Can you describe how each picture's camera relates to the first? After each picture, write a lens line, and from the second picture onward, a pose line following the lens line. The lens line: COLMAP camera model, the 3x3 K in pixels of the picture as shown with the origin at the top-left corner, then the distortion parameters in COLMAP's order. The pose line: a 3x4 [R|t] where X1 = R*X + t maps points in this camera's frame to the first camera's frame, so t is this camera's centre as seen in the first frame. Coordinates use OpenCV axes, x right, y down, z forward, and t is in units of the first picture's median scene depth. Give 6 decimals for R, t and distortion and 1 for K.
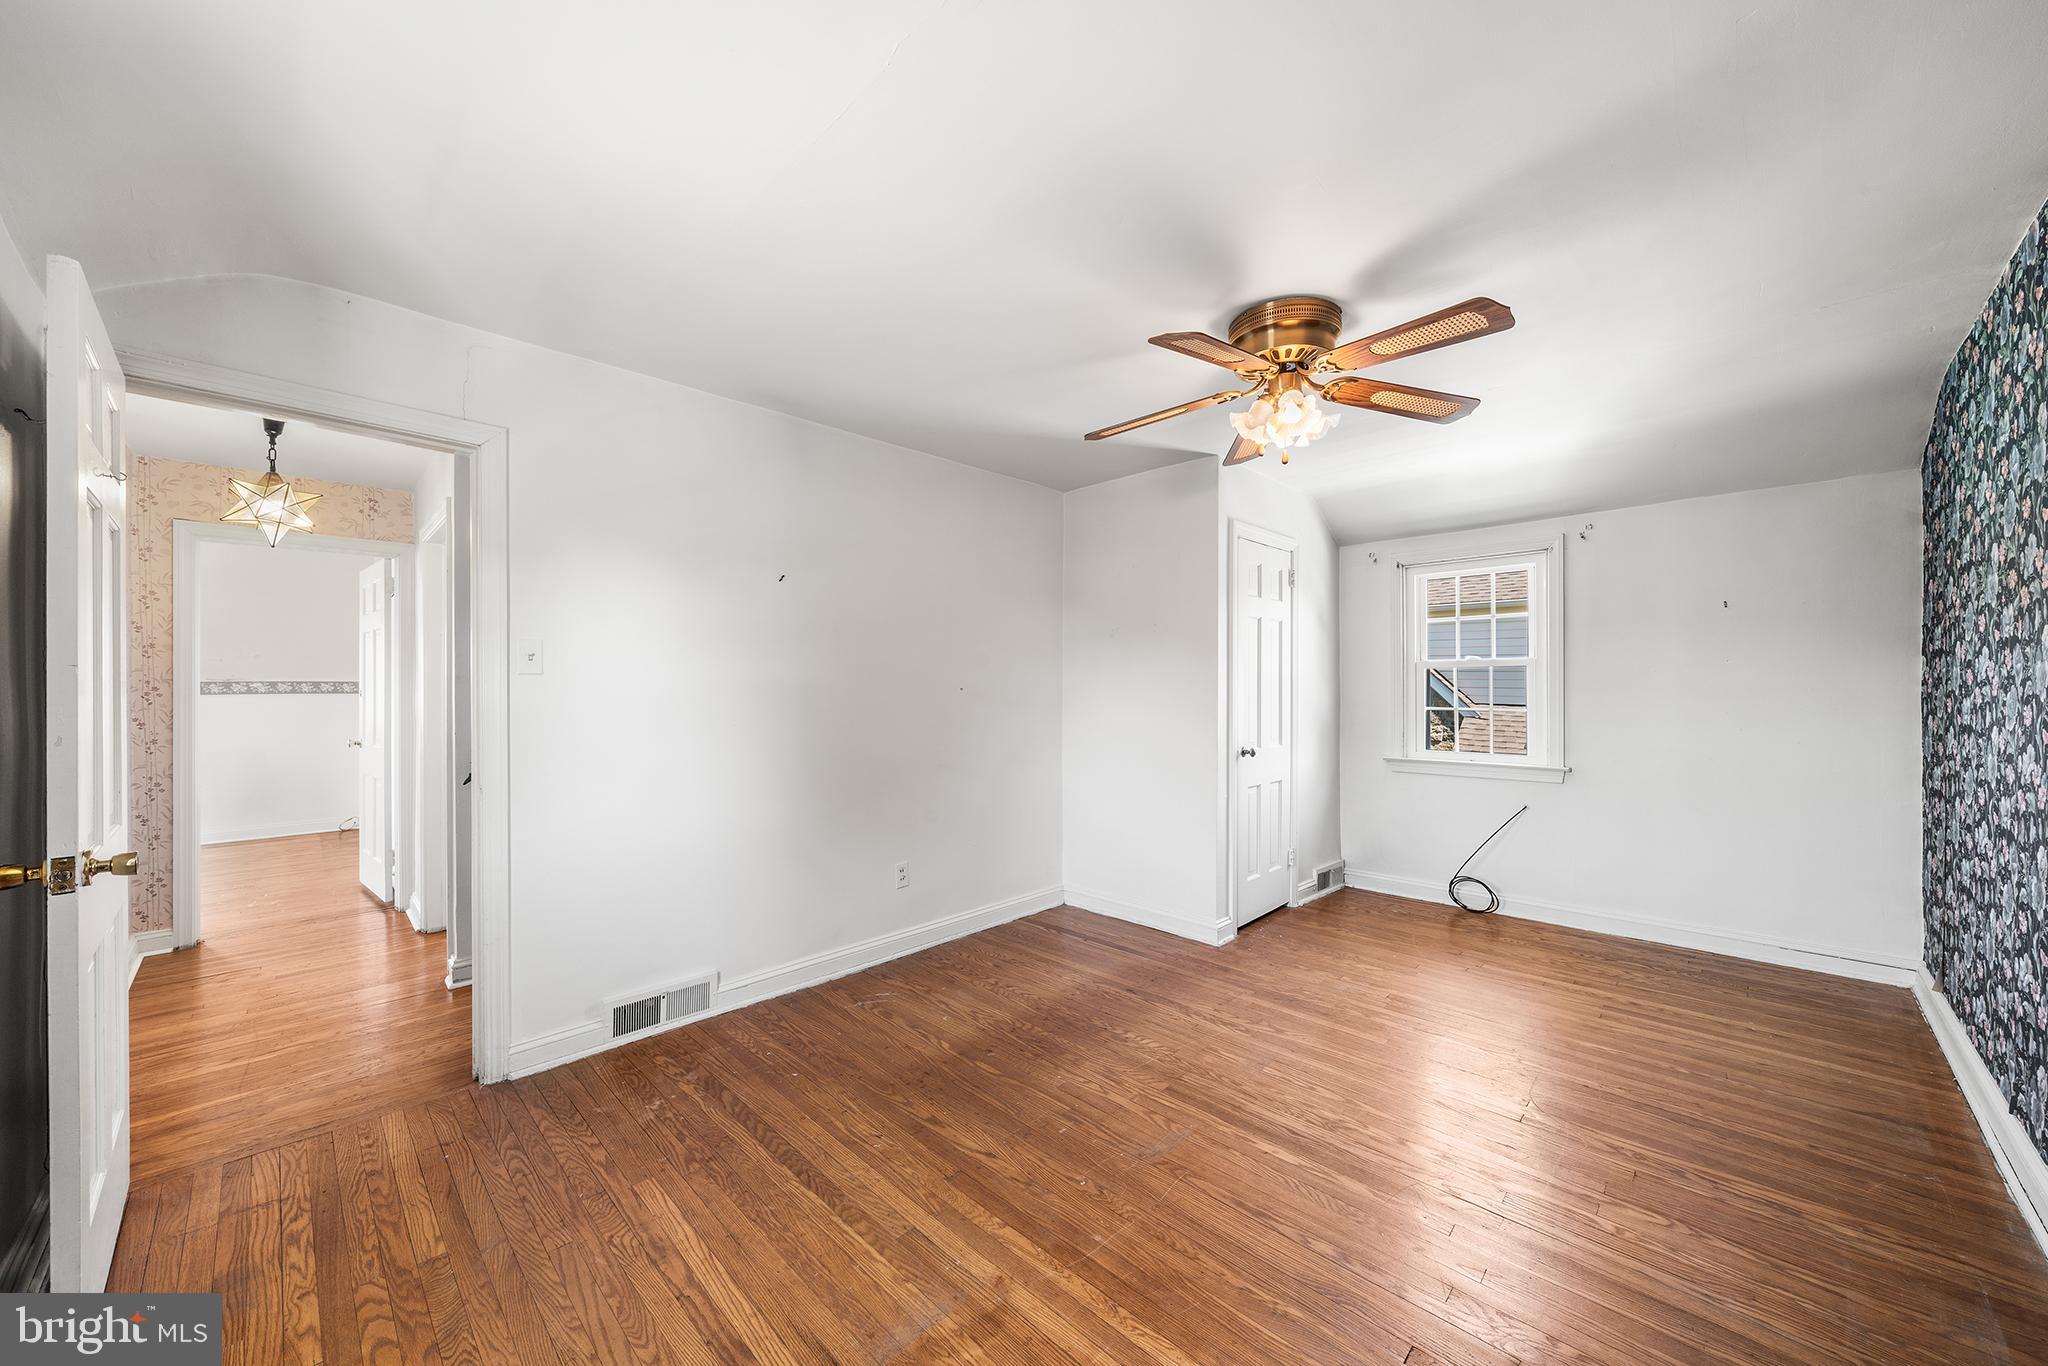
lens RADIAL K [[760.0, 0, 1037.2], [0, 760.0, 687.8], [0, 0, 1]] dist [-0.001306, -0.000653]
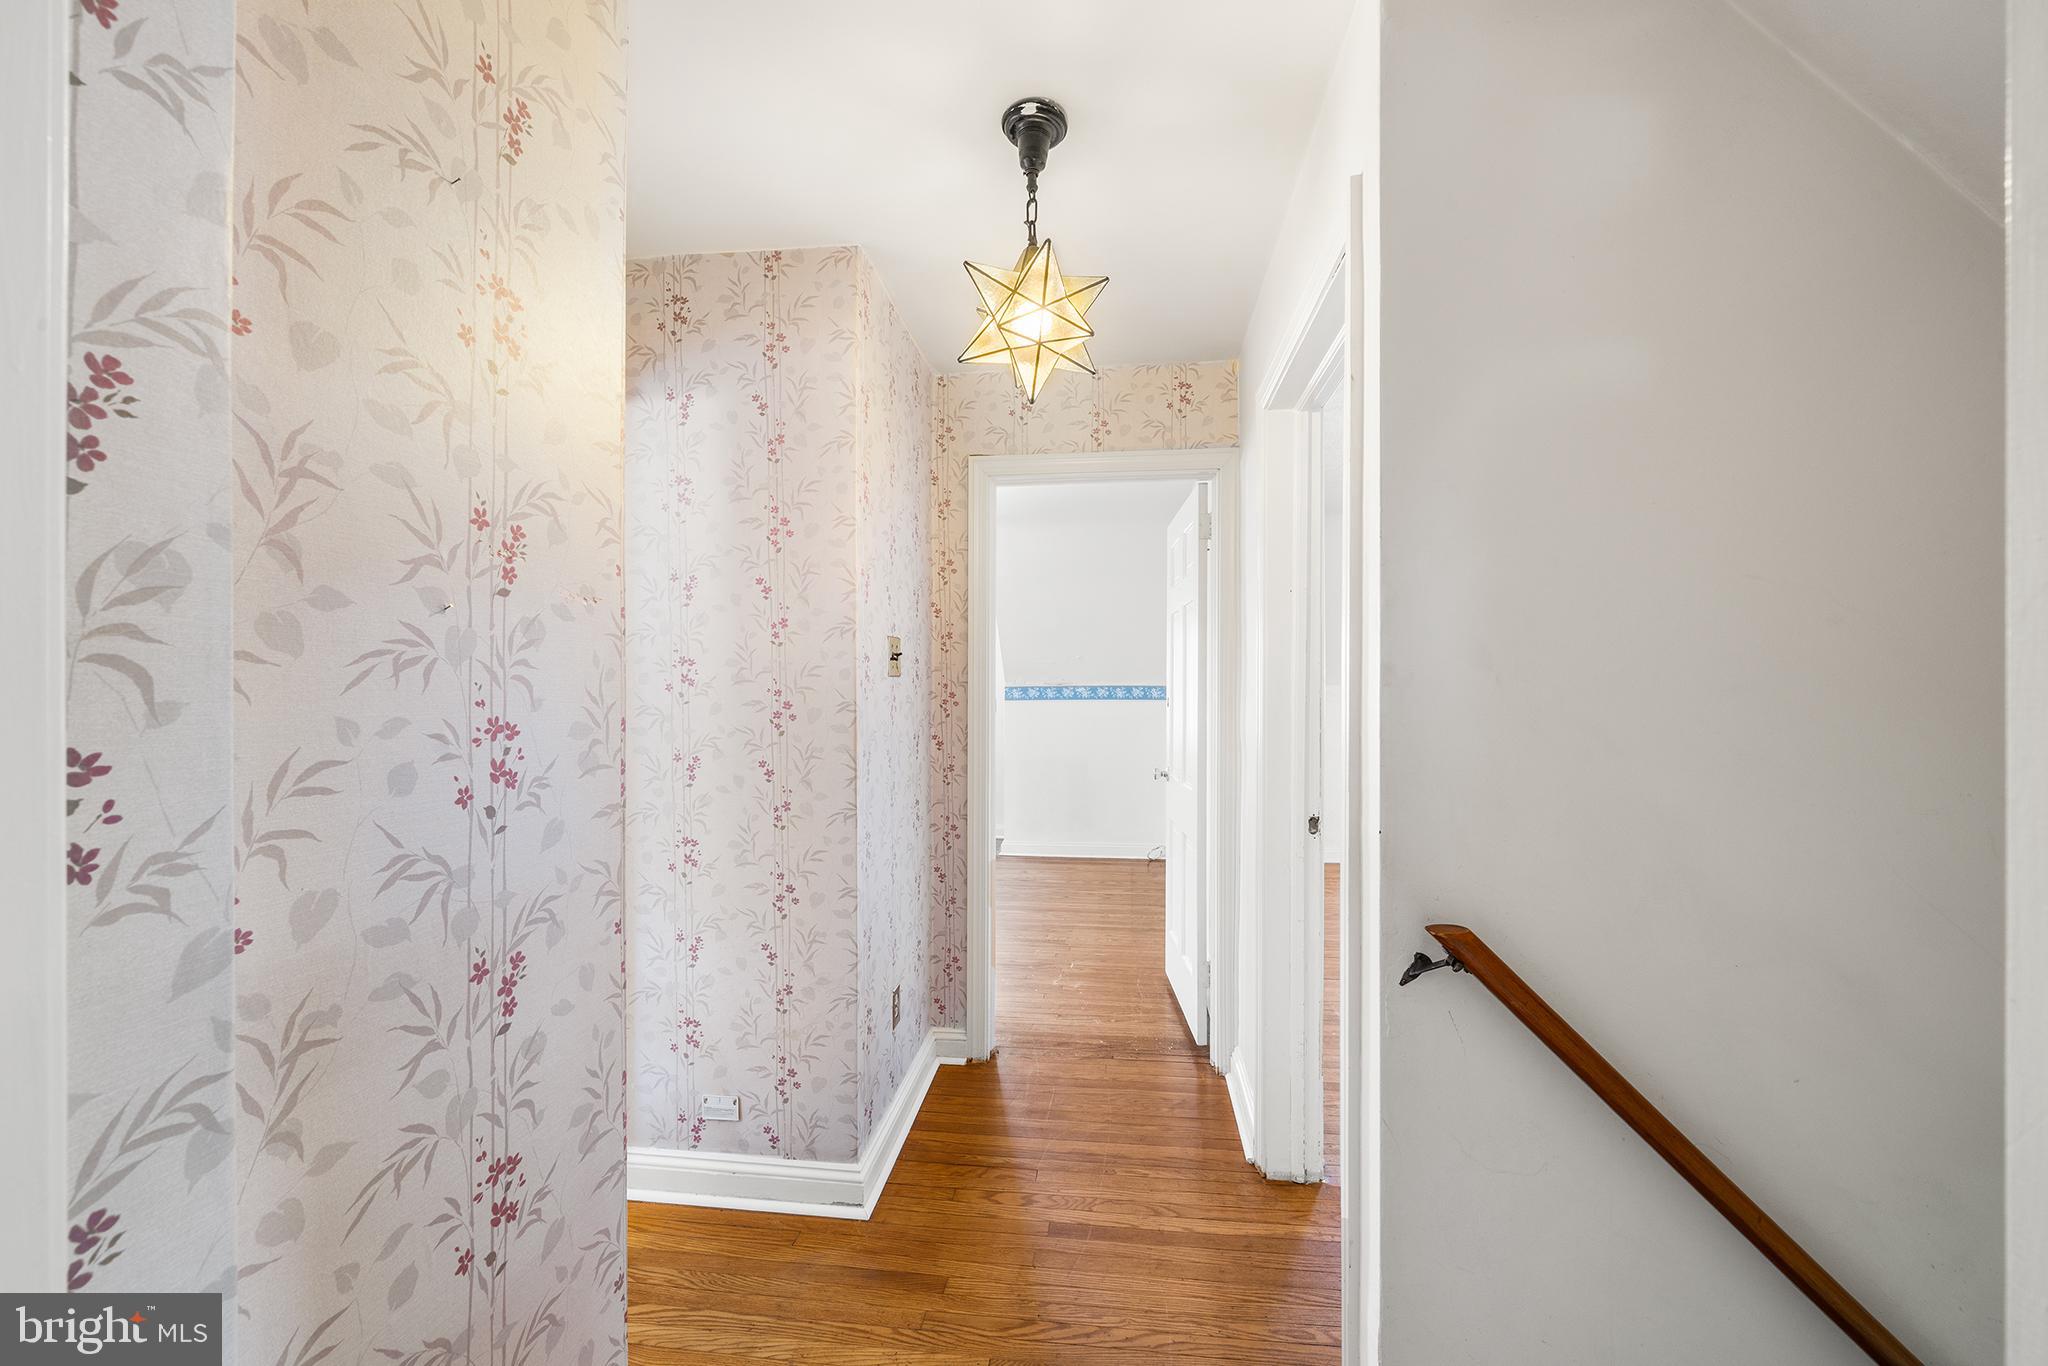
lens RADIAL K [[810.9, 0, 1025.0], [0, 810.9, 687.3], [0, 0, 1]] dist [-0.002103, -0.000558]
pose [[0.620699, -0.001738, -0.784047, -0.448918], [-0.003973, 0.999978, -0.005362, -0.001954], [0.784039, 0.006443, 0.620678, 0.501360]]
